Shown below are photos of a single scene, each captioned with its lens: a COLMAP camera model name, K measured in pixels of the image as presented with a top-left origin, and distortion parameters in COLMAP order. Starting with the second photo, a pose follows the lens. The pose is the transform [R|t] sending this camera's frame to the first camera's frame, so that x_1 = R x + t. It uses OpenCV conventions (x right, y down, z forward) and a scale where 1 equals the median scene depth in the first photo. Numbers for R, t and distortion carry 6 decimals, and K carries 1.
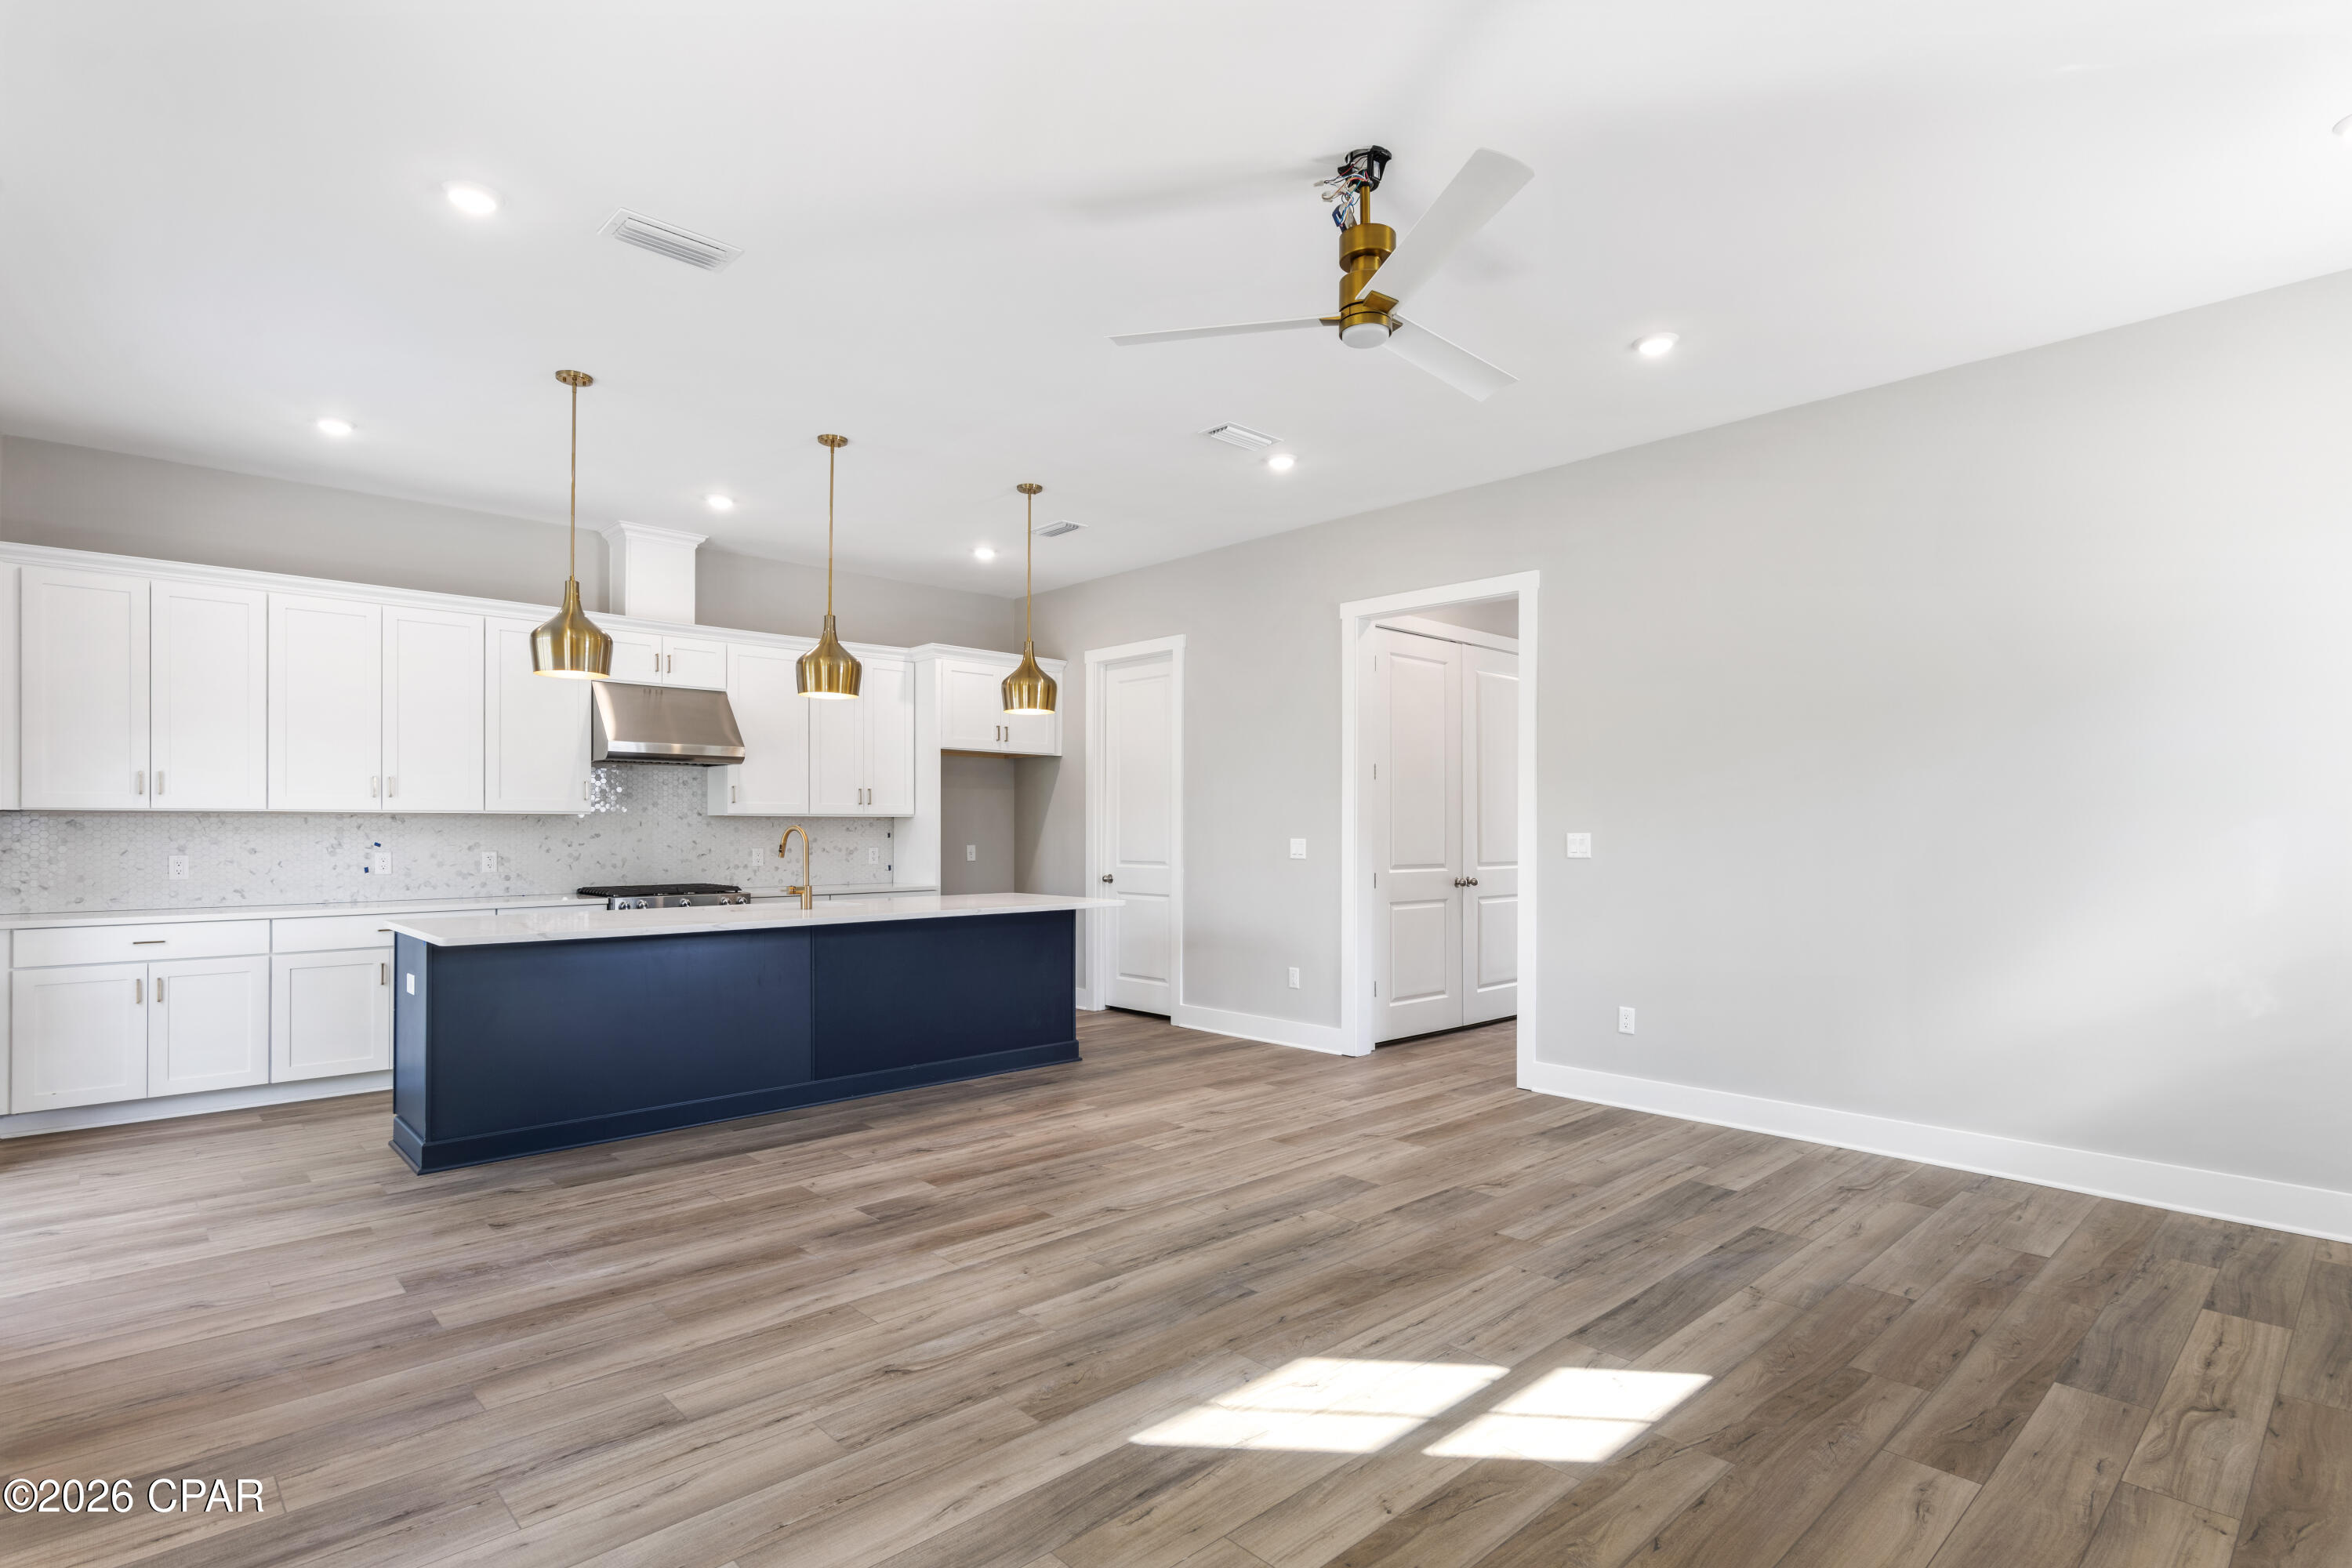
lens RADIAL K [[1171.7, 0, 1191.3], [0, 1171.7, 825.0], [0, 0, 1]] dist [0.002913, 0.000331]
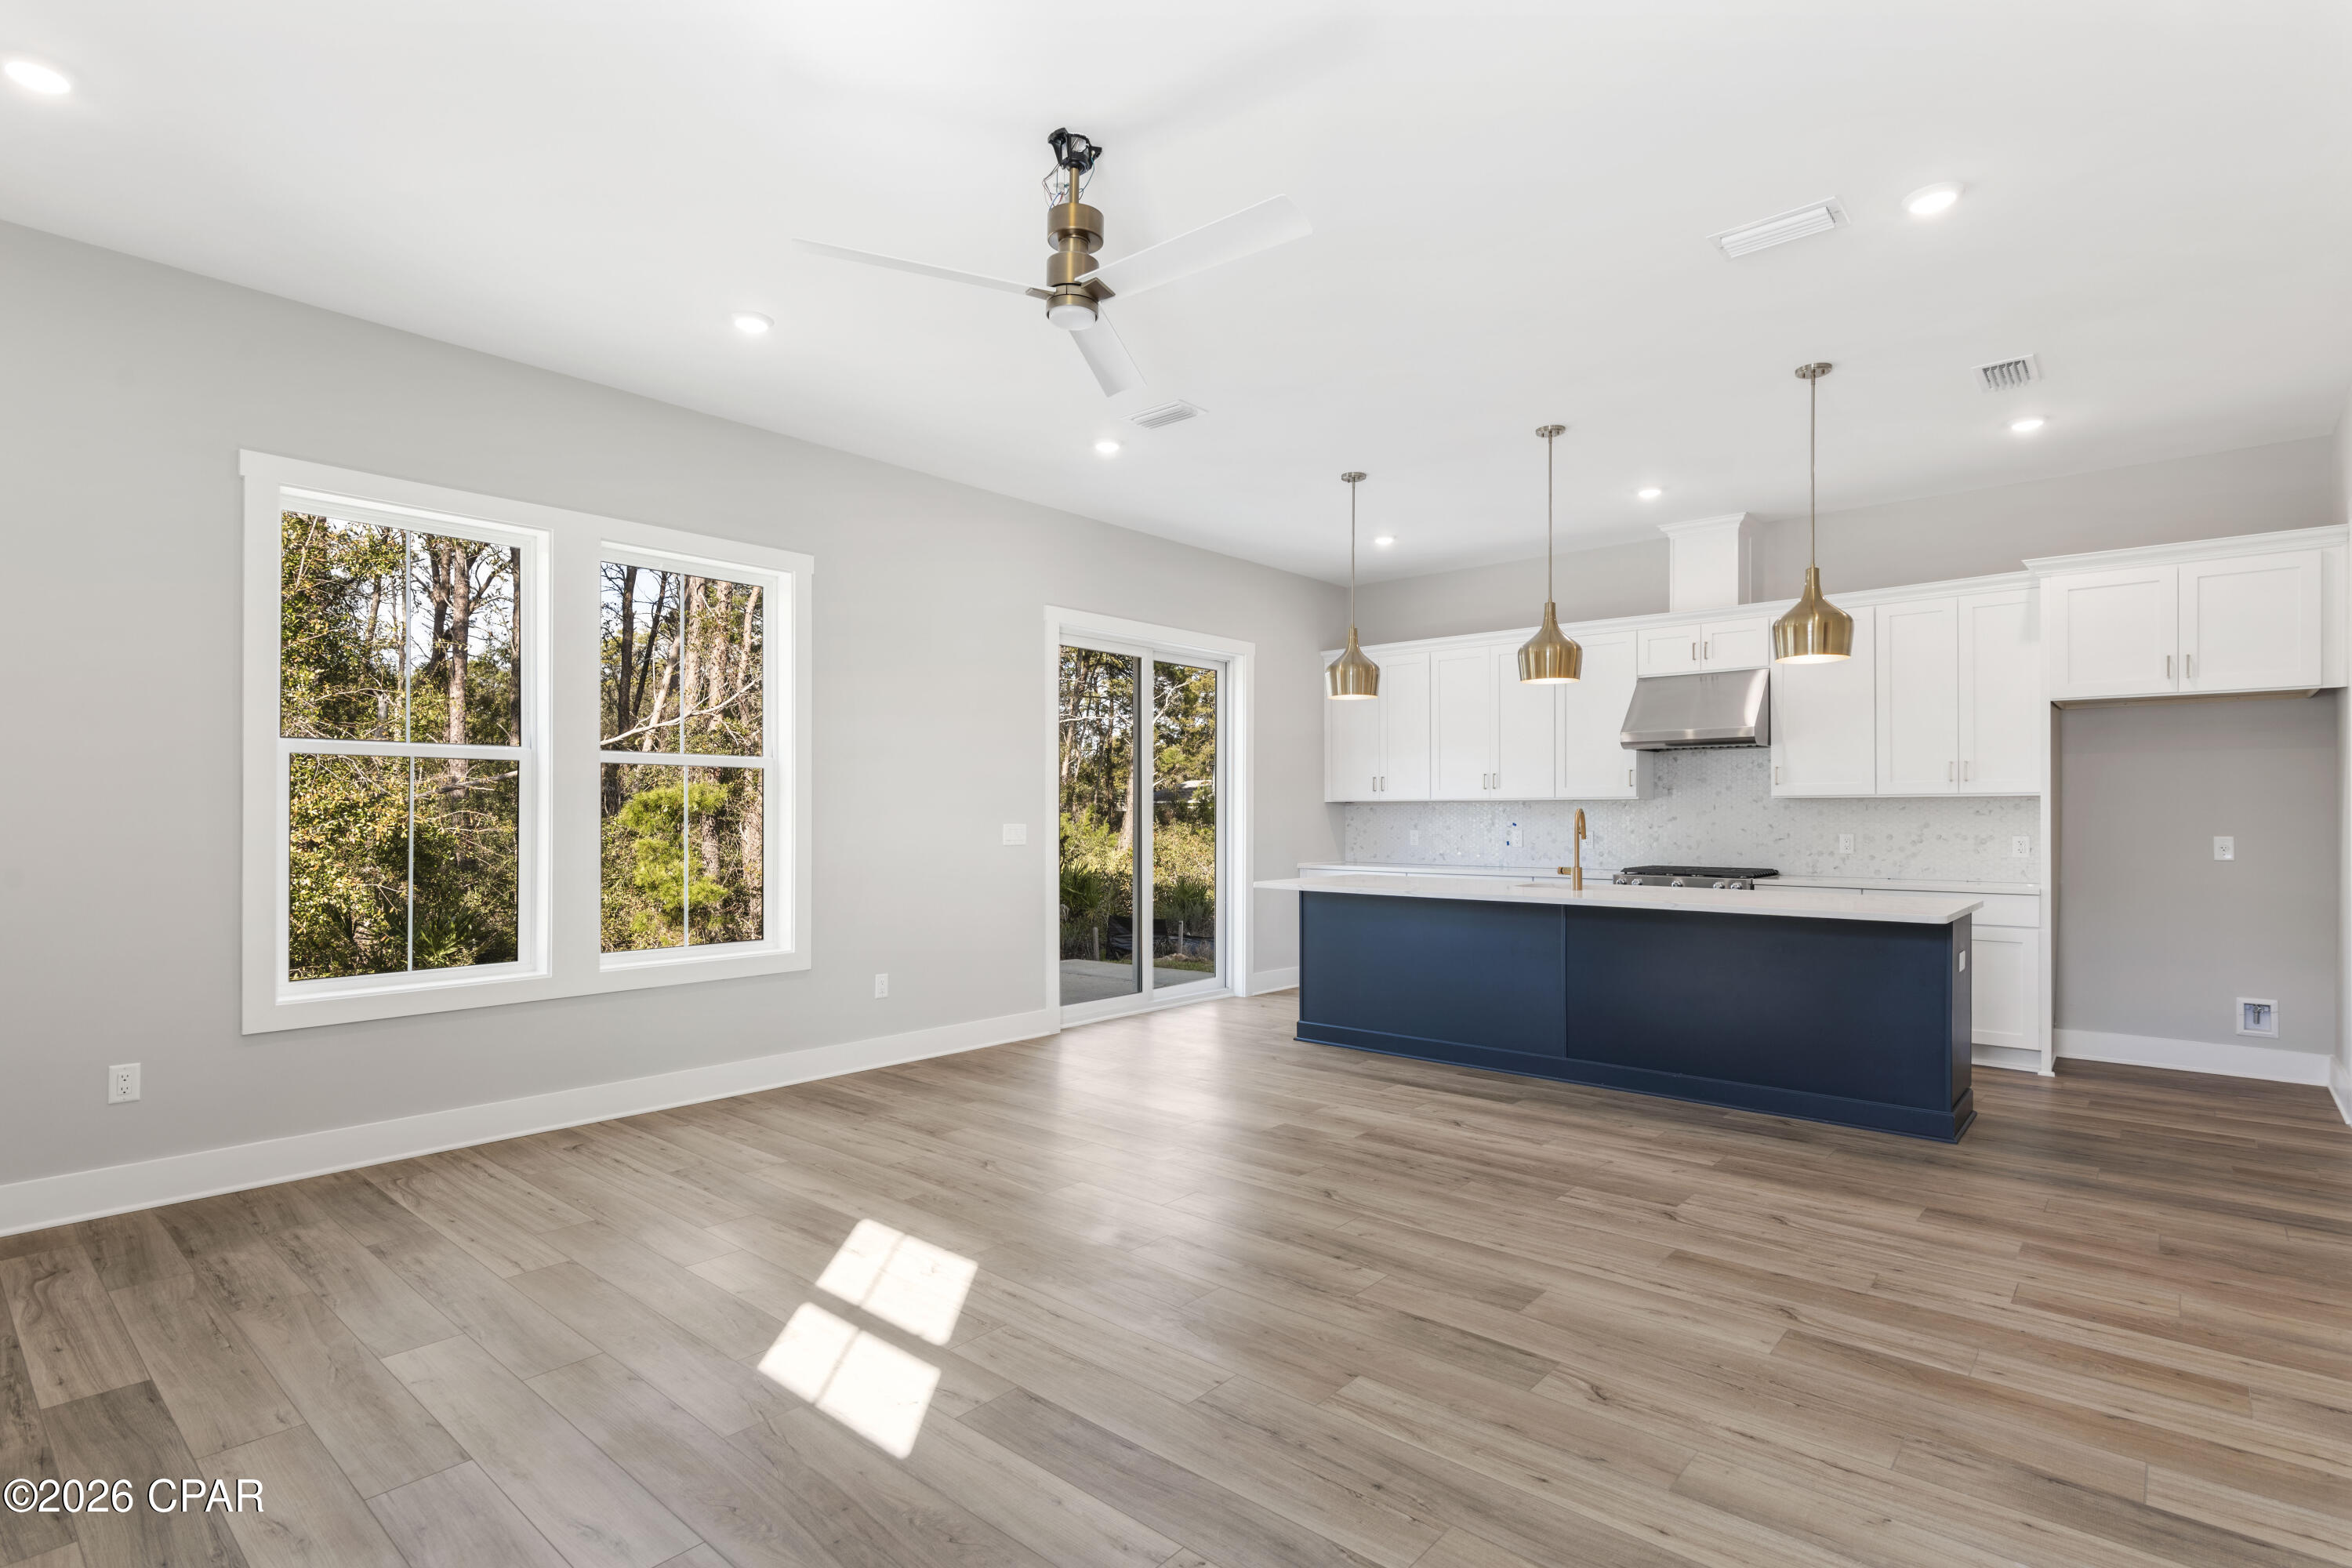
lens RADIAL K [[1154.0, 0, 1171.0], [0, 1154.0, 814.9], [0, 0, 1]] dist [0.002227, 0.000225]
pose [[0.089216, -0.000170, -0.996012, 0.757679], [0.002696, 0.999996, 0.000071, 0.006416], [0.996009, -0.002691, 0.089216, 0.661333]]
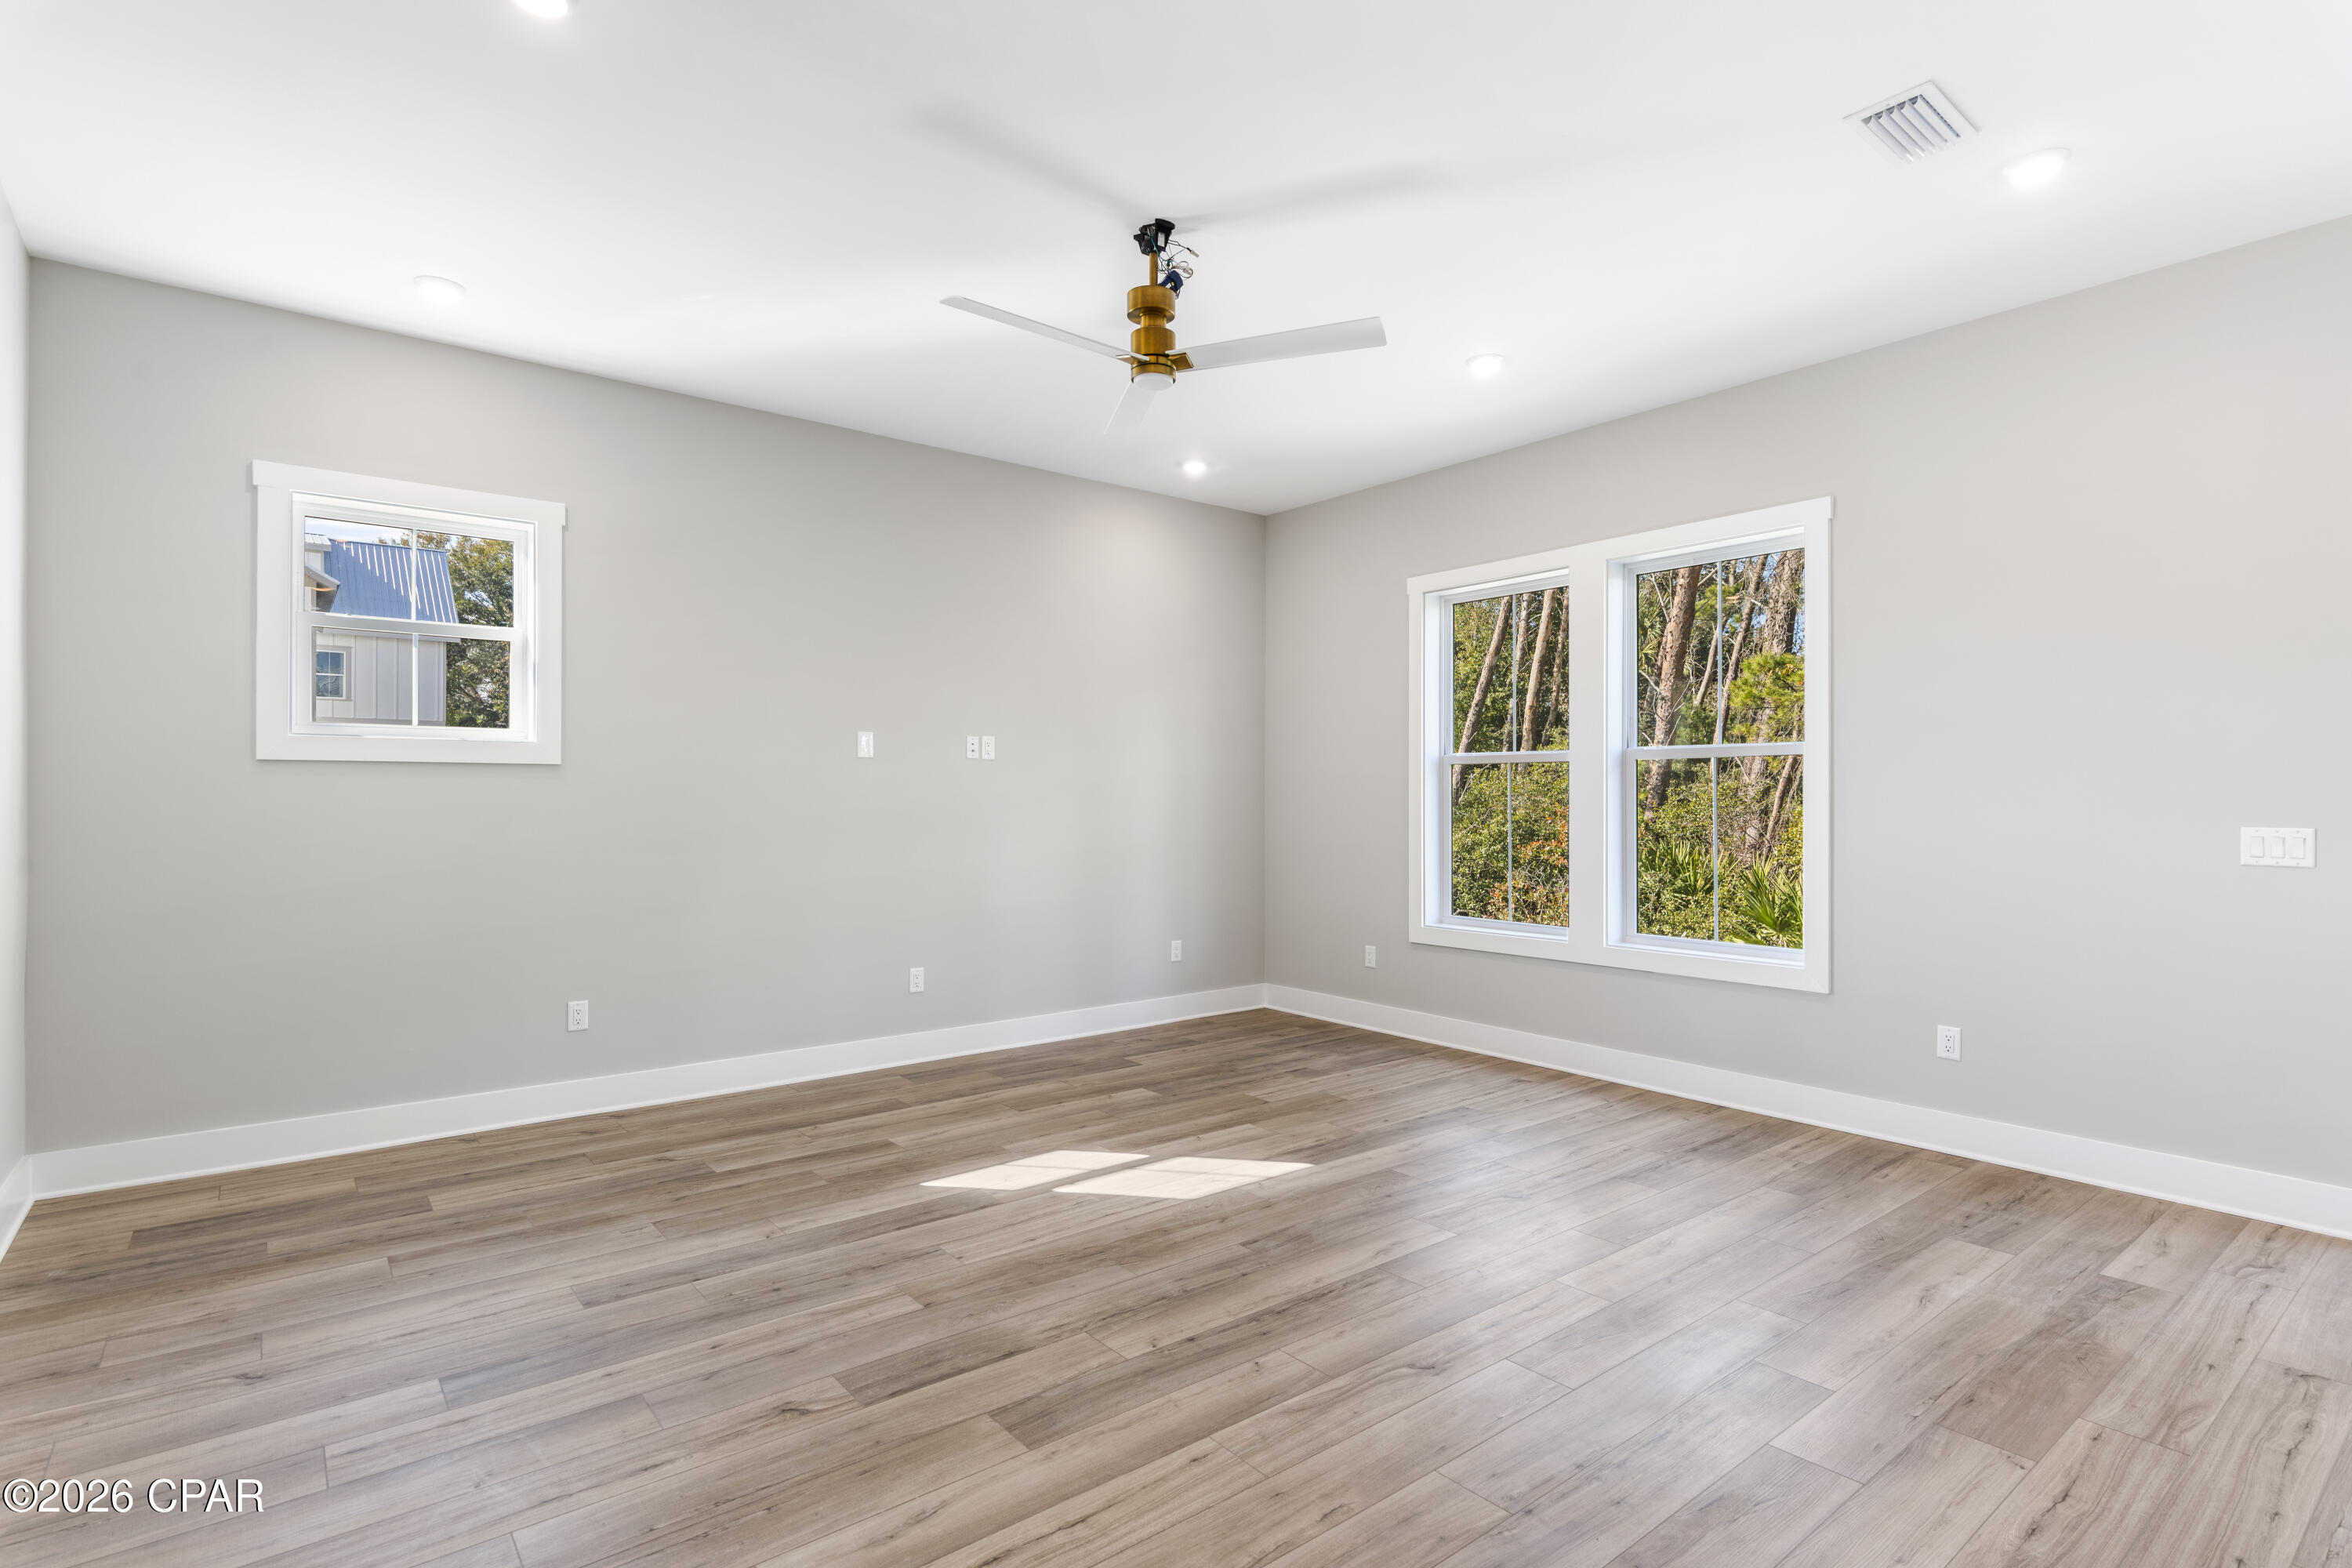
lens RADIAL K [[1139.0, 0, 1181.7], [0, 1139.0, 790.0], [0, 0, 1]] dist [0.003178, 0.000046]
pose [[-0.996715, -0.001610, 0.080969, 0.017770], [-0.002524, 0.999934, -0.011190, 0.002140], [-0.080946, -0.011358, -0.996654, 1.415204]]
